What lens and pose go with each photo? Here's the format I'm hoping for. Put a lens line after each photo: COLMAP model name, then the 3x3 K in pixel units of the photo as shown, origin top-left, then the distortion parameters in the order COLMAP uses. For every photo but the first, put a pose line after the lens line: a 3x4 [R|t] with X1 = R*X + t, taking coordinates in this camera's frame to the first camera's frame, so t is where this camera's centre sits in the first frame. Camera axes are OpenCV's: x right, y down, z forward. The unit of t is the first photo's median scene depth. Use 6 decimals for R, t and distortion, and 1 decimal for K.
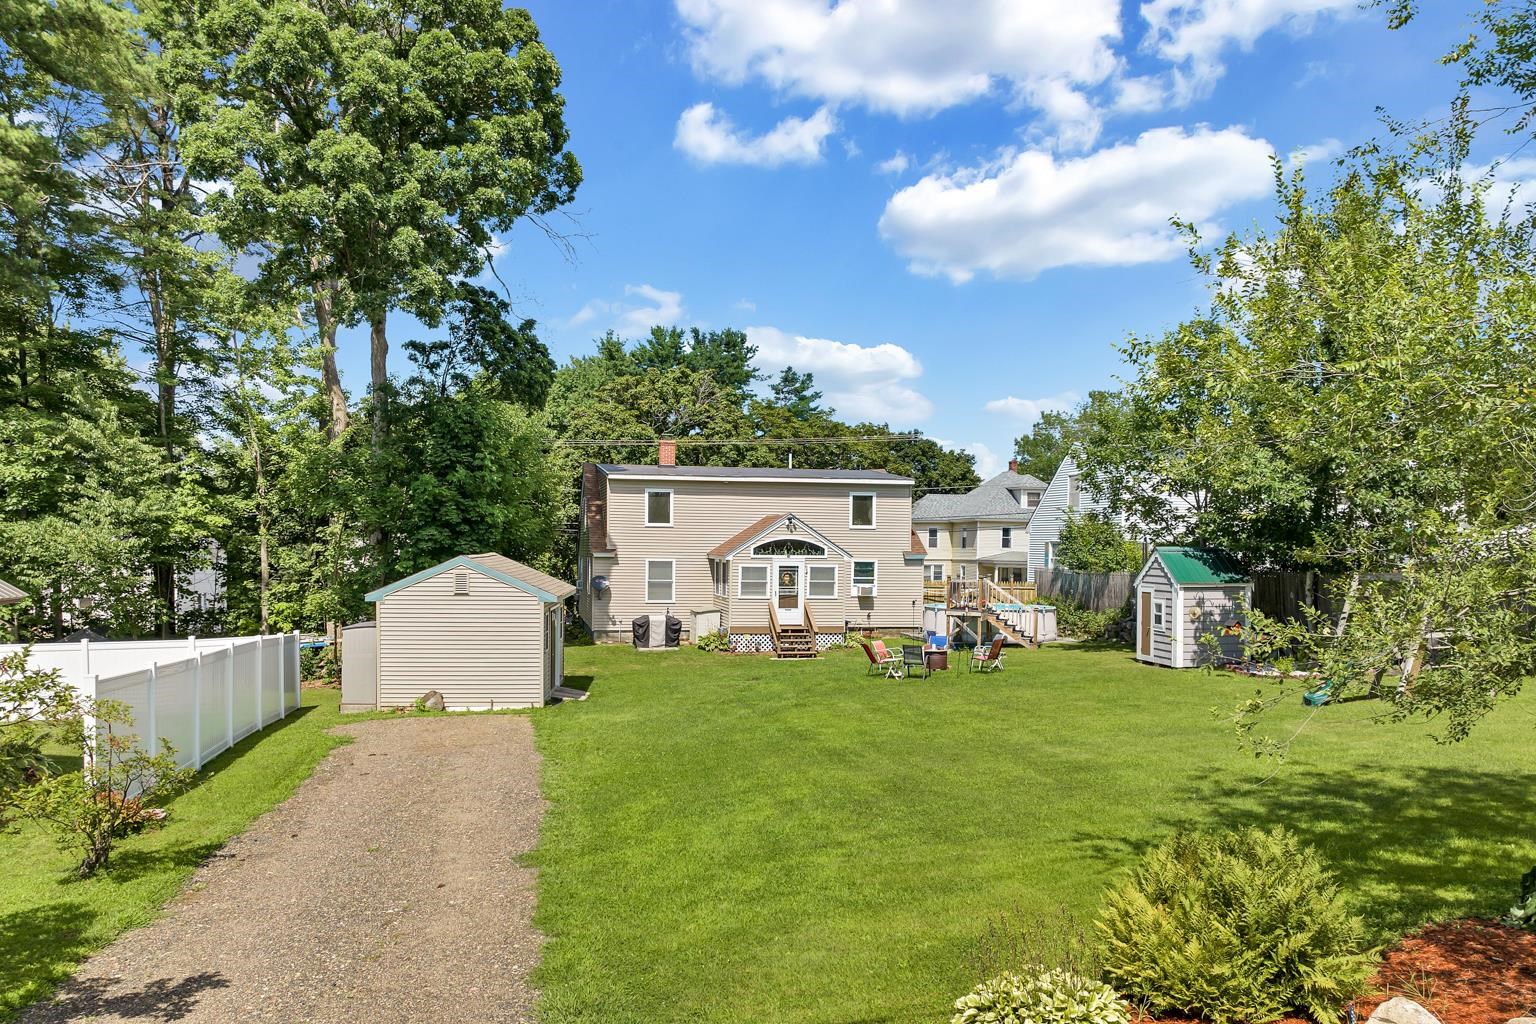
lens RADIAL K [[1097.0, 0, 766.8], [0, 1097.0, 595.7], [0, 0, 1]] dist [-0.050545, 0.002369]
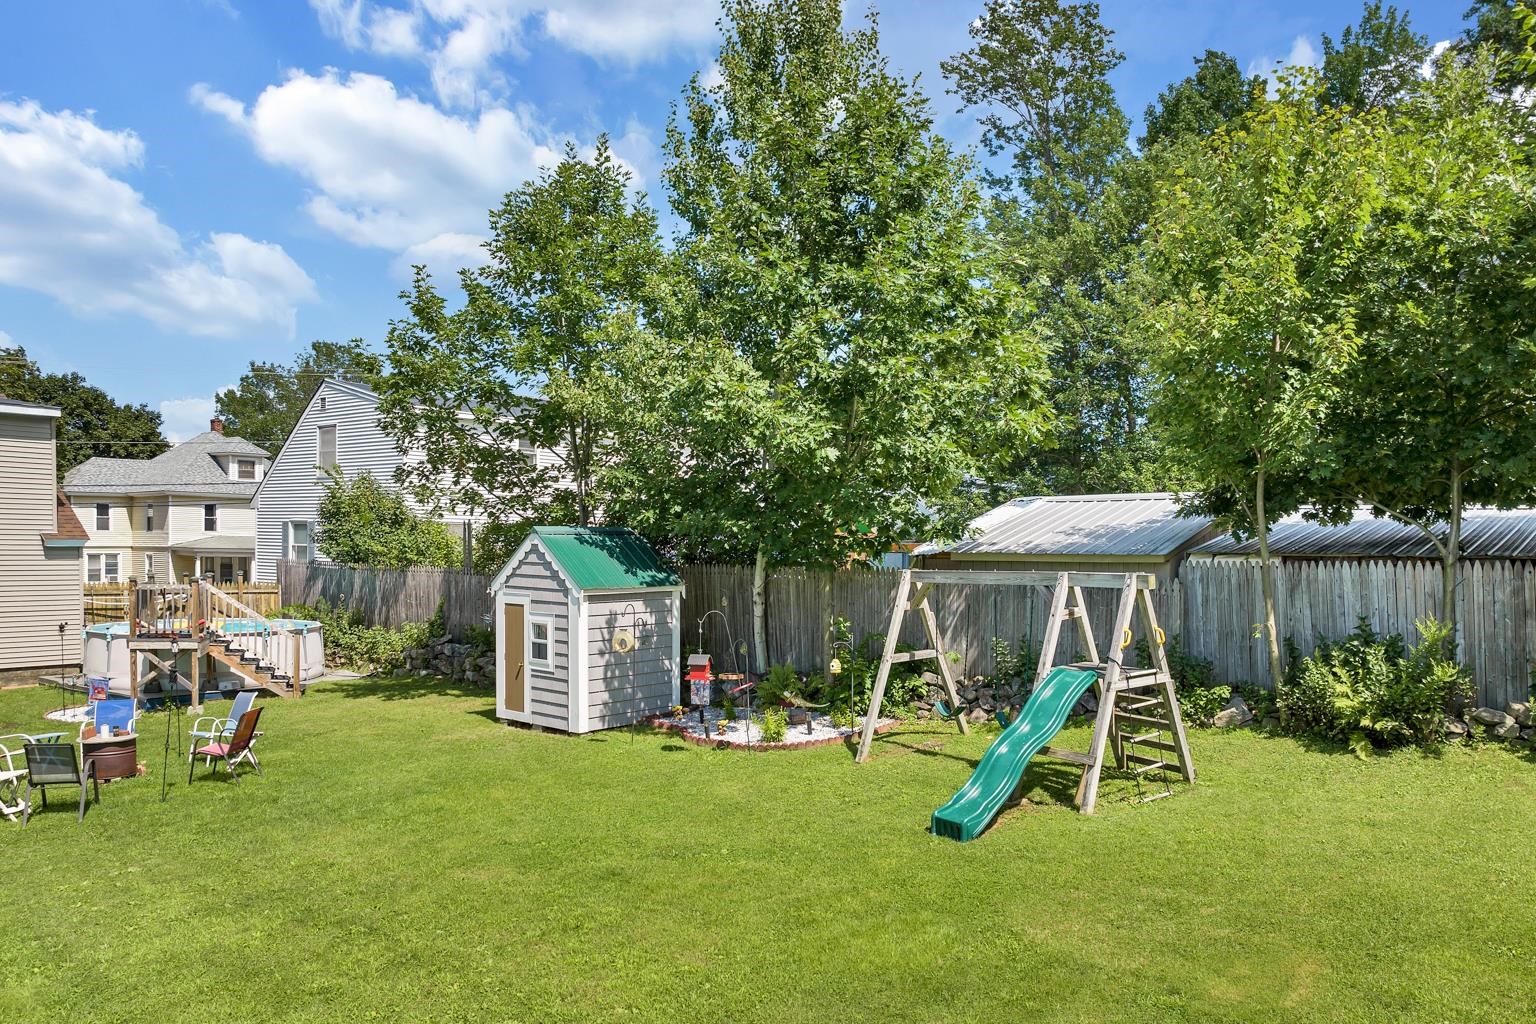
lens RADIAL K [[1097.0, 0, 766.8], [0, 1097.0, 595.7], [0, 0, 1]] dist [-0.050545, 0.002369]
pose [[0.764333, -0.029524, 0.644145, 0.059034], [0.020928, 0.999561, 0.020982, -0.013589], [-0.644482, -0.002557, 0.764616, 0.369330]]
